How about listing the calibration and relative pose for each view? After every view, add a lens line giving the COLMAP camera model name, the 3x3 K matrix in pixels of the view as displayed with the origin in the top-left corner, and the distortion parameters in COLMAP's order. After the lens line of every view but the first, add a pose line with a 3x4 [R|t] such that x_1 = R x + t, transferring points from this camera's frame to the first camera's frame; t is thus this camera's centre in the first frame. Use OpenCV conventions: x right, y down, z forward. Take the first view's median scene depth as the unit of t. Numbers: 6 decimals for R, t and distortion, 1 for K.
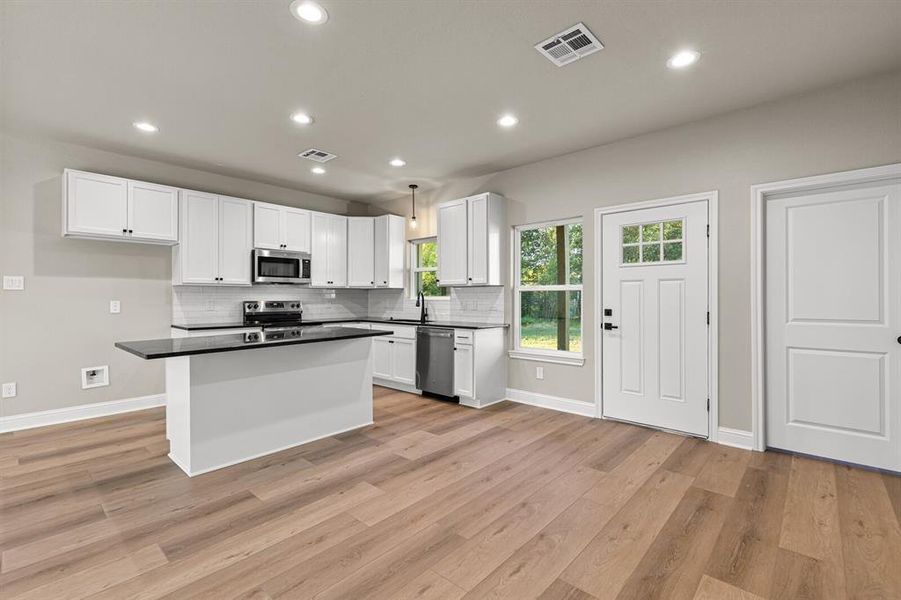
lens RADIAL K [[404.0, 0, 448.1], [0, 404.0, 293.9], [0, 0, 1]] dist [0.008024, -0.002287]
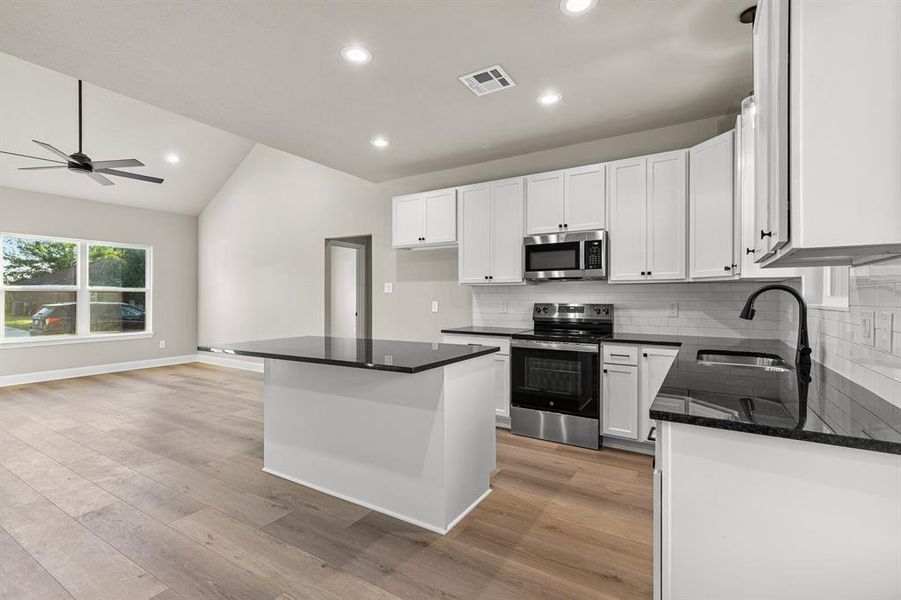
lens RADIAL K [[413.9, 0, 449.7], [0, 413.9, 293.3], [0, 0, 1]] dist [0.007660, -0.002460]
pose [[0.180716, -0.009096, -0.983493, 0.377789], [0.007637, 0.999940, -0.007845, 0.004340], [0.983506, -0.006094, 0.180774, 0.950989]]
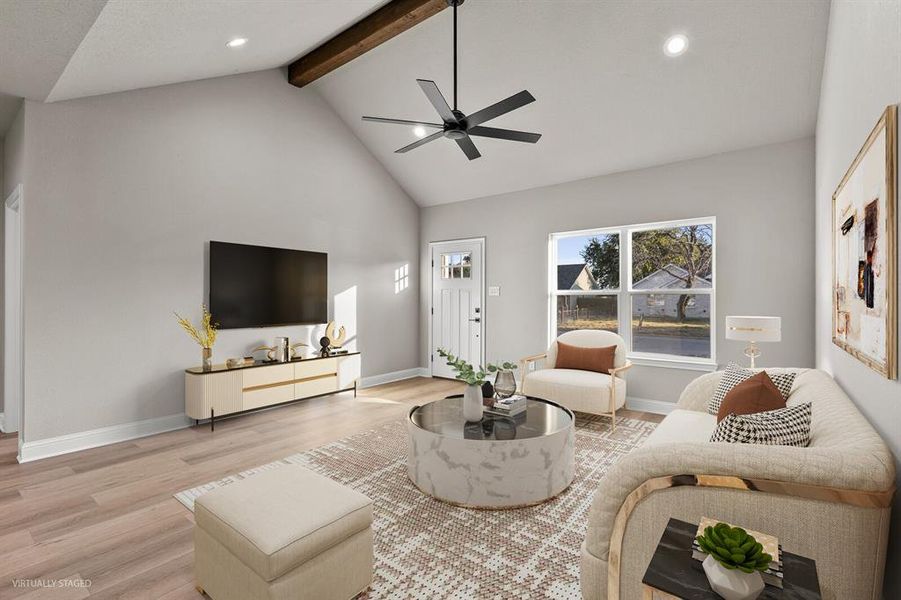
lens RADIAL K [[404.0, 0, 439.1], [0, 404.0, 295.7], [0, 0, 1]] dist [0.008024, -0.002287]
pose [[-0.998798, -0.008309, -0.048315, -0.940372], [-0.007117, 0.999667, -0.024794, 0.008641], [0.048505, -0.024420, -0.998524, 0.996722]]
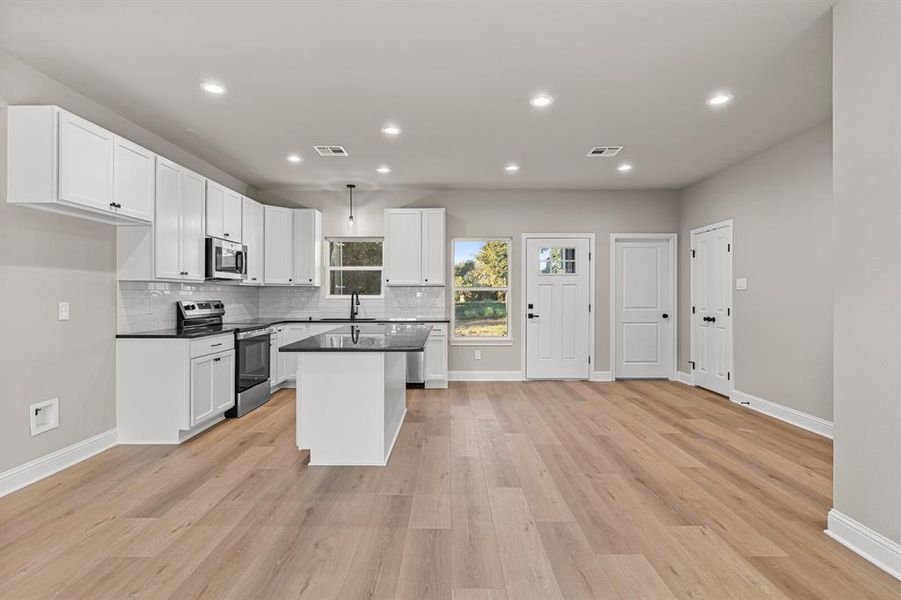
lens RADIAL K [[441.2, 0, 445.9], [0, 441.2, 294.4], [0, 0, 1]] dist [-0.002855, -0.001290]
pose [[0.748624, 0.000480, 0.662994, -0.952043], [-0.005110, 0.999974, 0.005046, -0.003933], [-0.662975, -0.007166, 0.748608, 0.022277]]
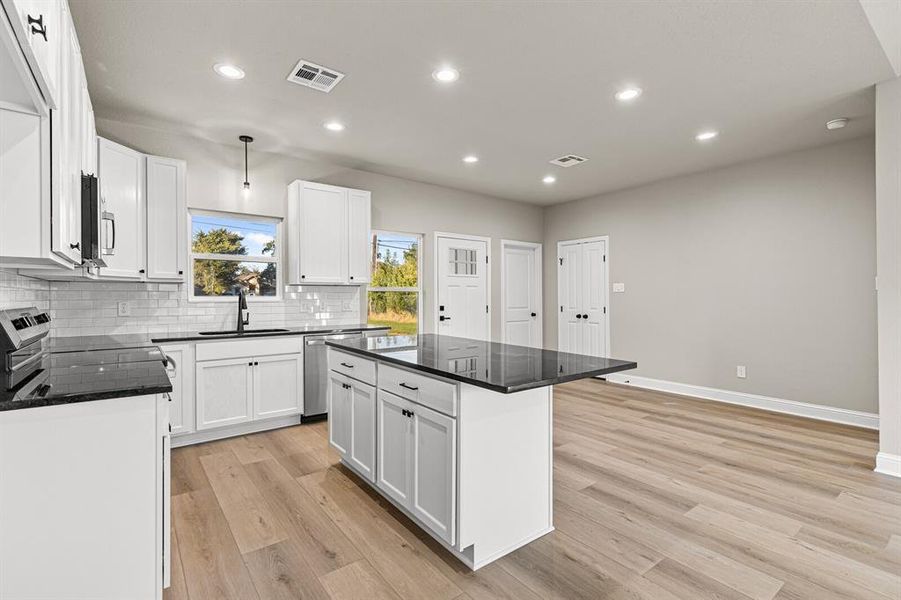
lens RADIAL K [[413.9, 0, 444.7], [0, 413.9, 296.6], [0, 0, 1]] dist [0.007660, -0.002460]
pose [[0.189409, -0.001242, 0.981898, -1.081543], [-0.008426, 0.999960, 0.002890, 0.001830], [-0.981862, -0.008821, 0.189391, 0.784551]]
